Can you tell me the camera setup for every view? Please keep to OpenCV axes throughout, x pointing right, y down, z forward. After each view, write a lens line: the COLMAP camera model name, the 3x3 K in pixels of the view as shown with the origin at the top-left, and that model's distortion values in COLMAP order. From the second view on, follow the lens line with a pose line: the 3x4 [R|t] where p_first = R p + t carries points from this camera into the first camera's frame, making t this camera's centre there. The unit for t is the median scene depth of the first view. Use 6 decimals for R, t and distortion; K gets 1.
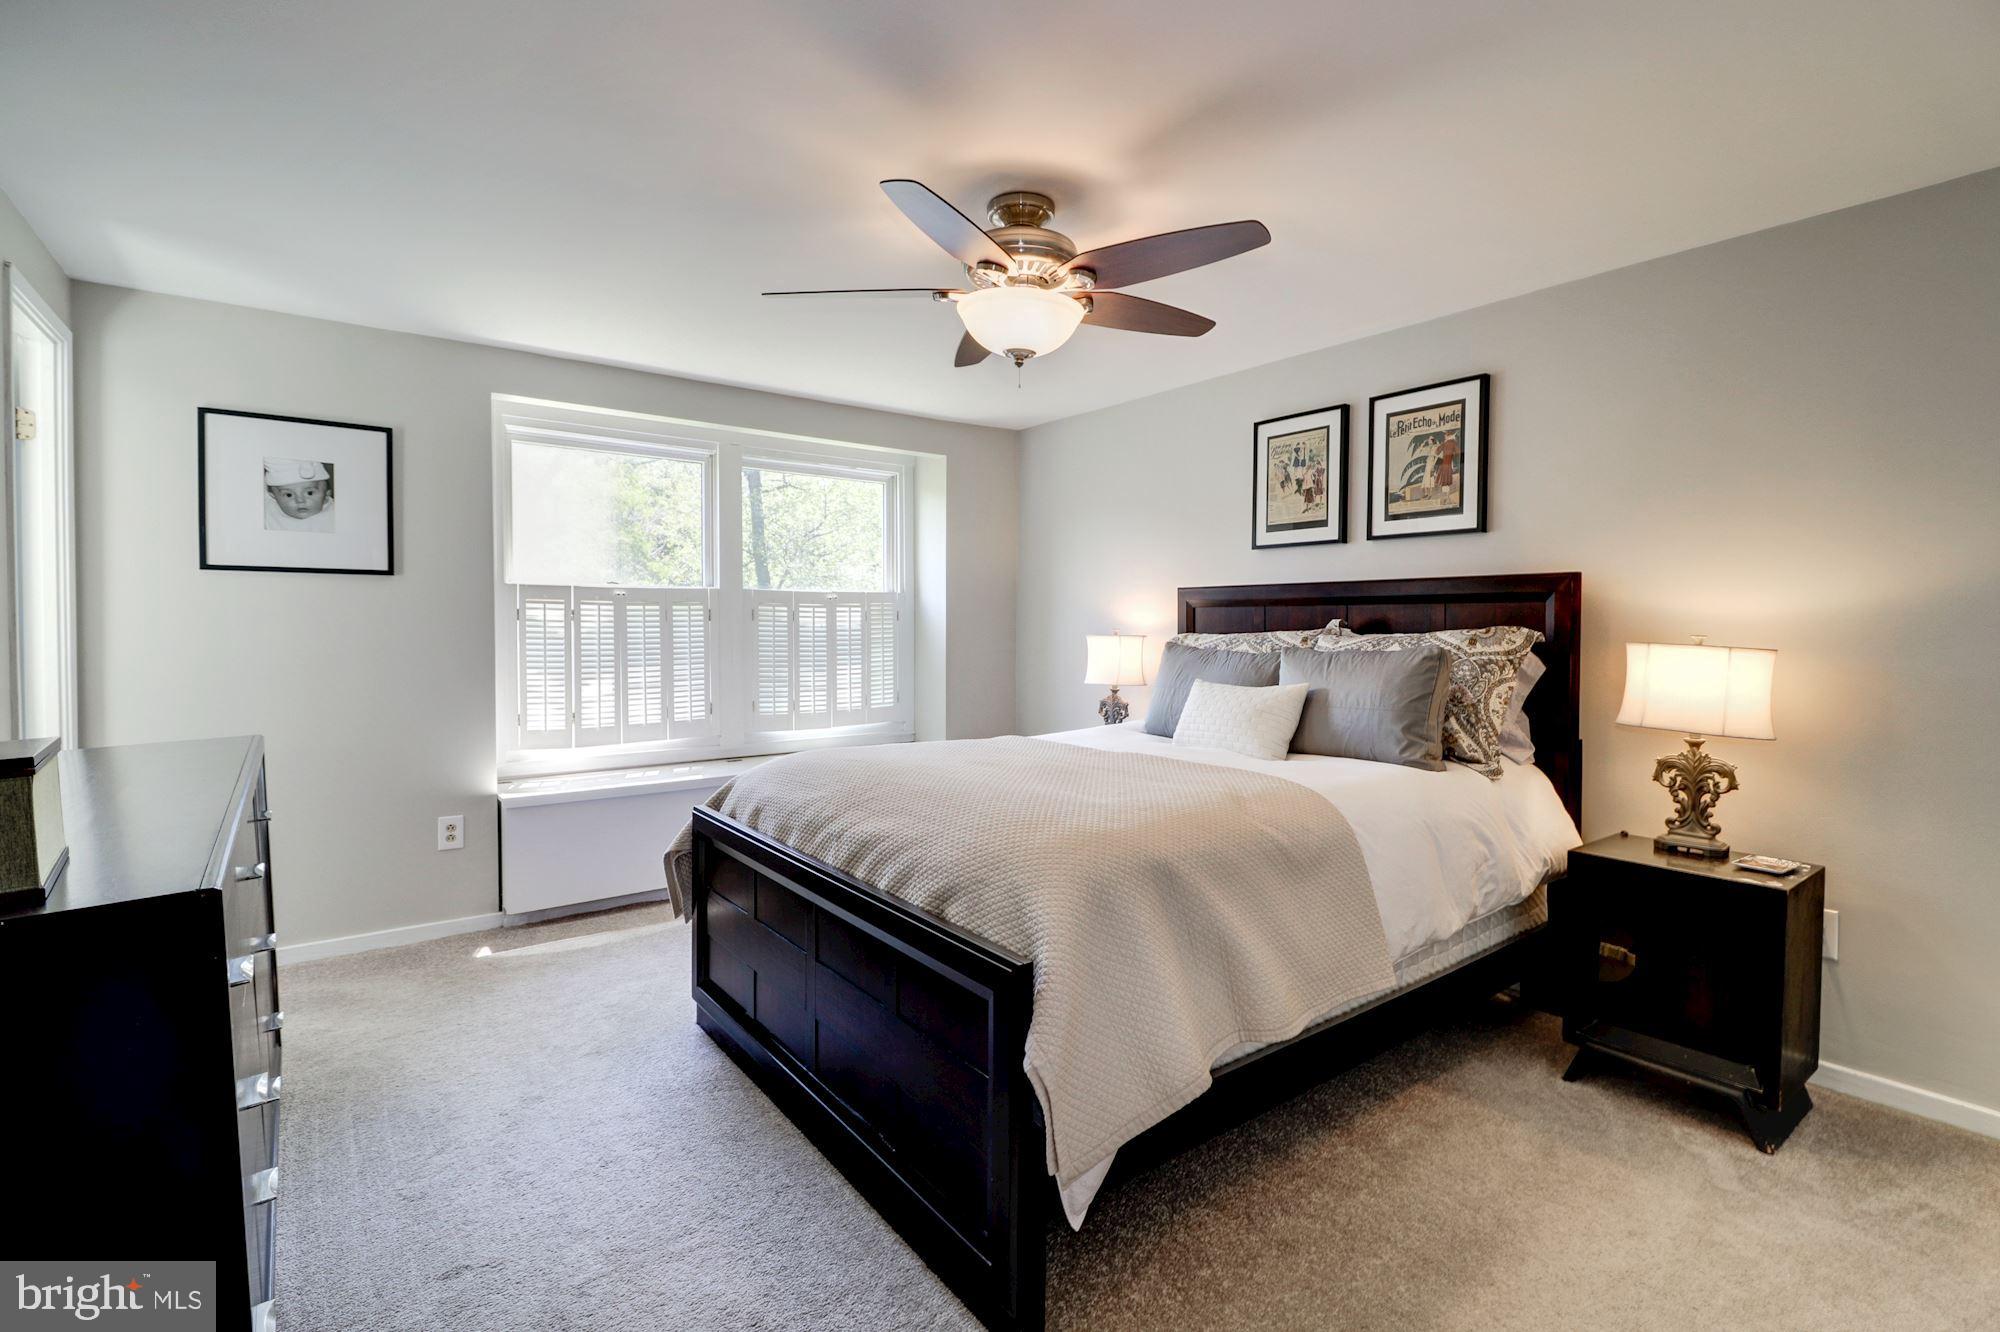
lens RADIAL K [[934.2, 0, 1003.4], [0, 934.2, 657.2], [0, 0, 1]] dist [-0.000988, -0.001123]
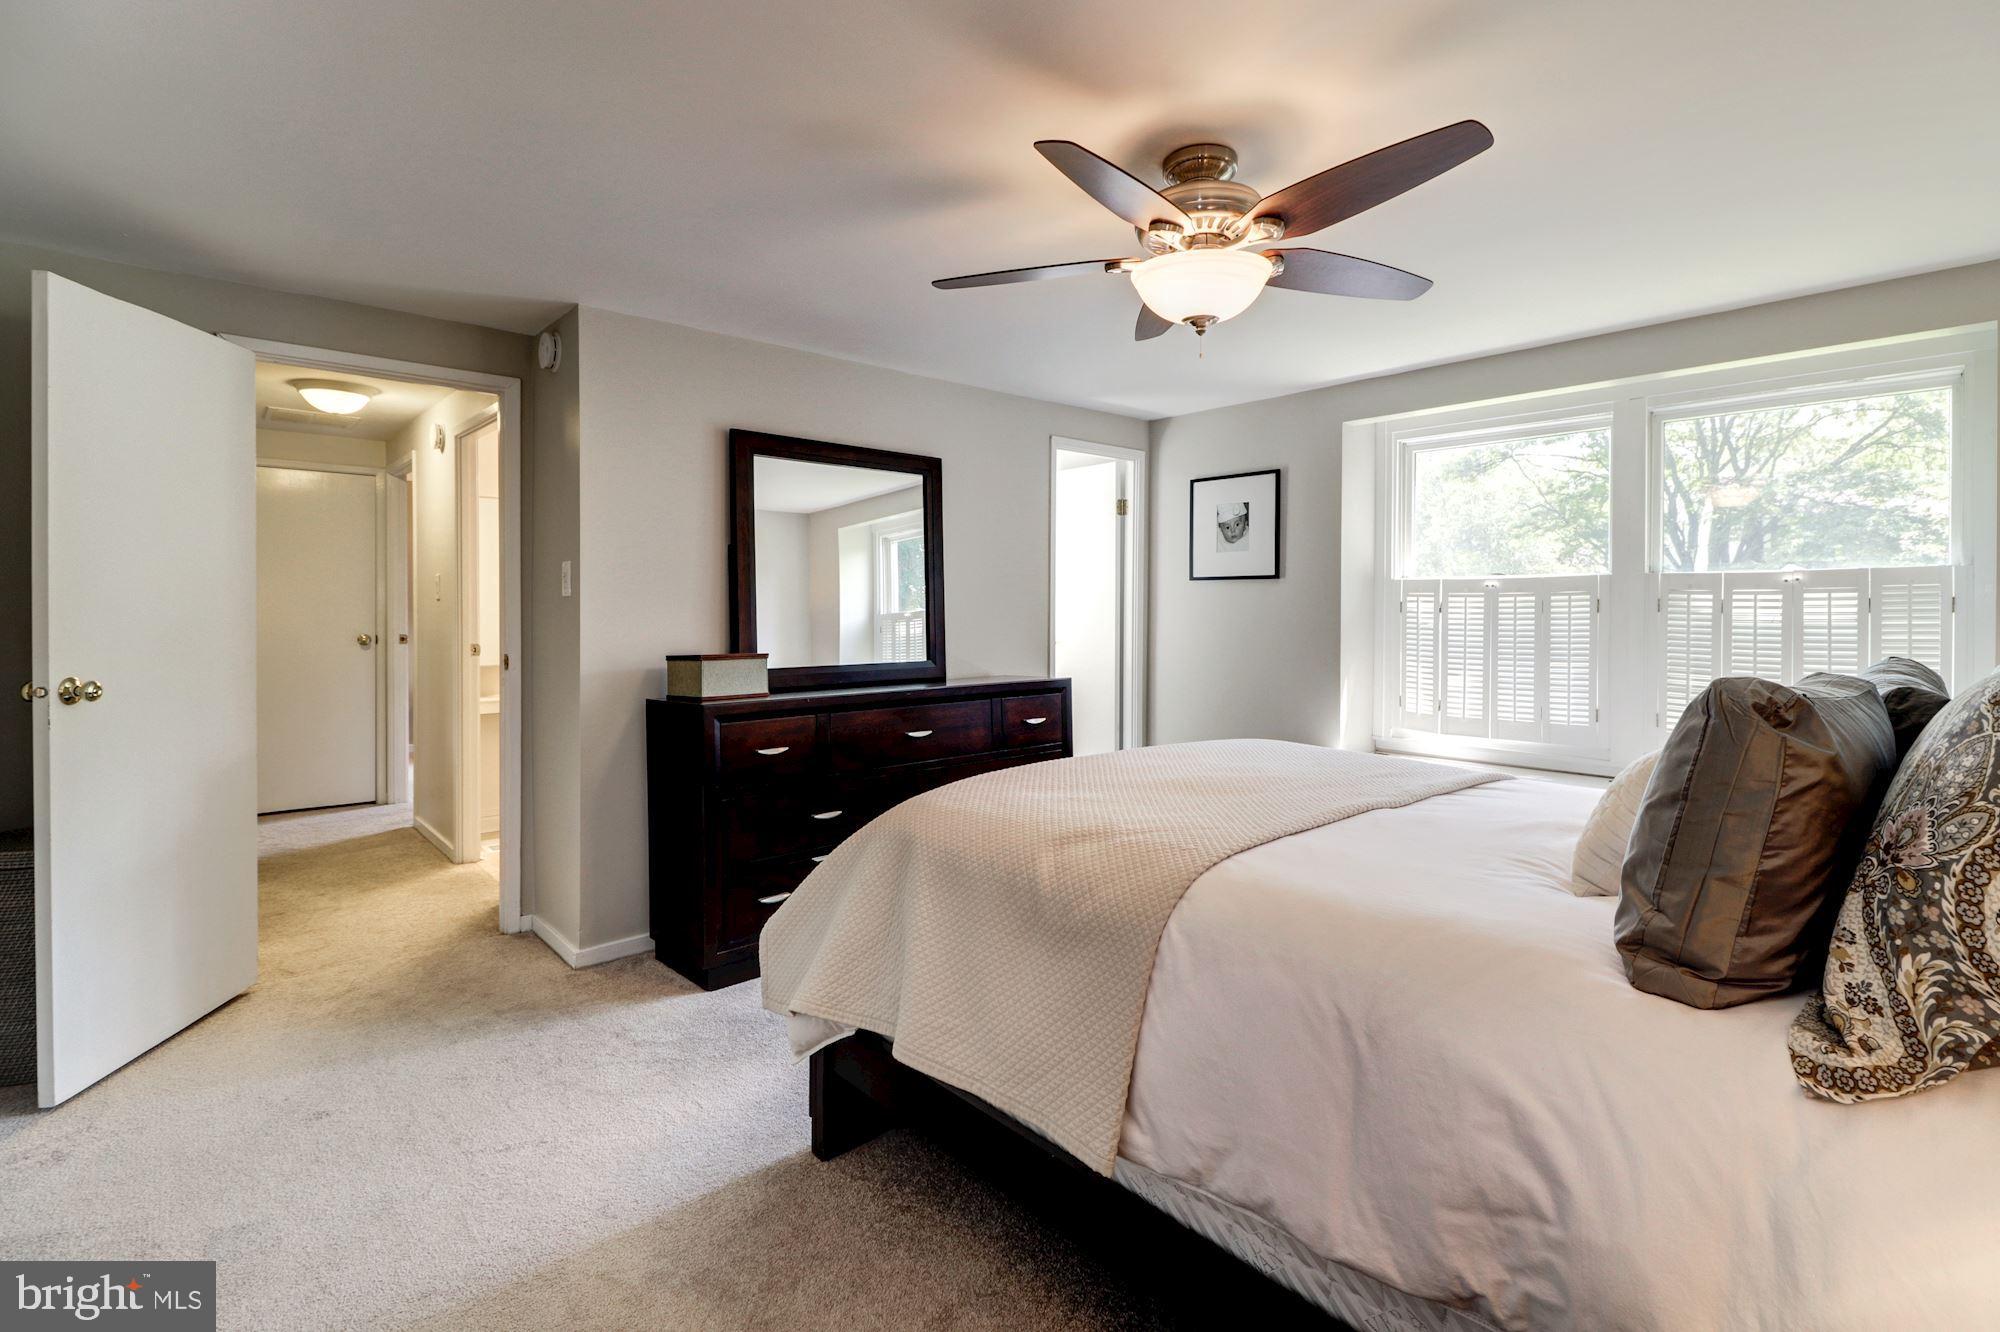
lens RADIAL K [[934.2, 0, 1021.8], [0, 934.2, 613.3], [0, 0, 1]] dist [-0.000988, -0.001123]
pose [[0.072986, 0.003130, -0.997328, 0.552834], [-0.037689, 0.999289, 0.000378, -0.020622], [0.996621, 0.037560, 0.073052, 0.453539]]
